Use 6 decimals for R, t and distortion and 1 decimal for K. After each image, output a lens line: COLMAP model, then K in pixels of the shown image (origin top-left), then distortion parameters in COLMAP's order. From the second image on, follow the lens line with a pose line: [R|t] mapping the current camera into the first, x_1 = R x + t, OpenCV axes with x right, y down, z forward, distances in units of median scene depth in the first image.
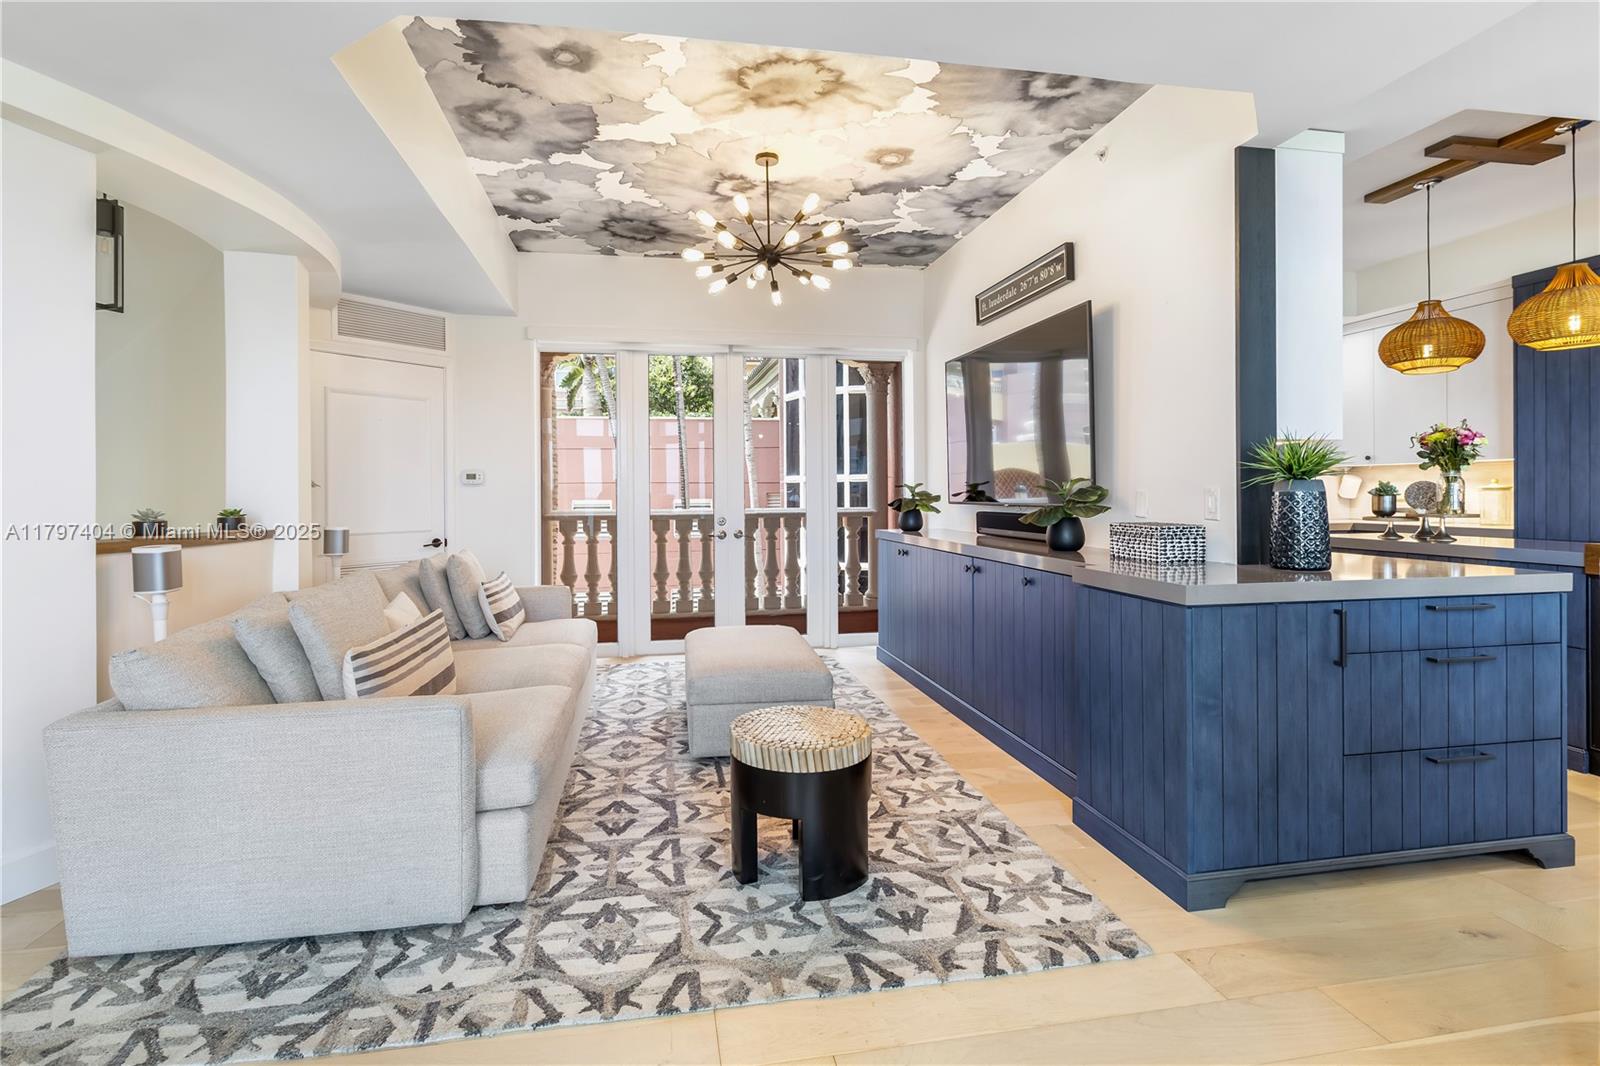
lens RADIAL K [[757.5, 0, 759.4], [0, 757.5, 500.3], [0, 0, 1]] dist [-0.003333, 0.001868]
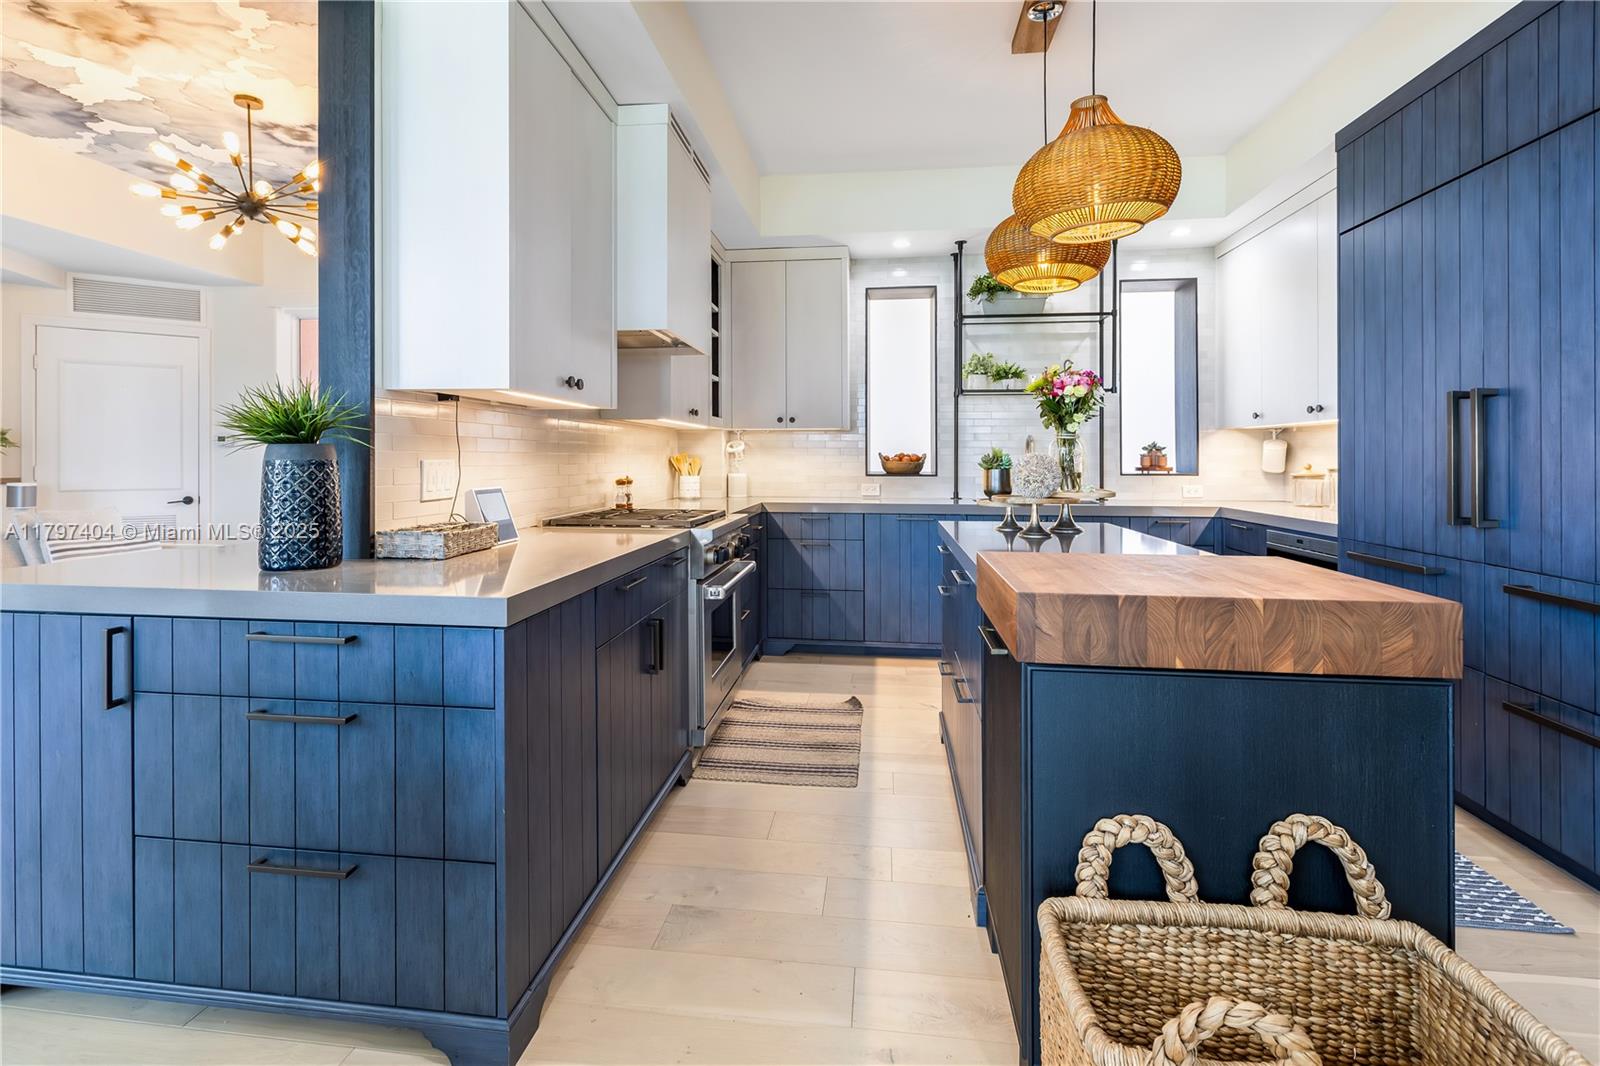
lens RADIAL K [[757.5, 0, 758.5], [0, 757.5, 463.0], [0, 0, 1]] dist [-0.003333, 0.001868]
pose [[0.952953, 0.012550, -0.302858, 1.474616], [-0.013166, 0.999913, 0.000006, -0.015879], [0.302831, 0.003982, 0.953036, 0.483567]]
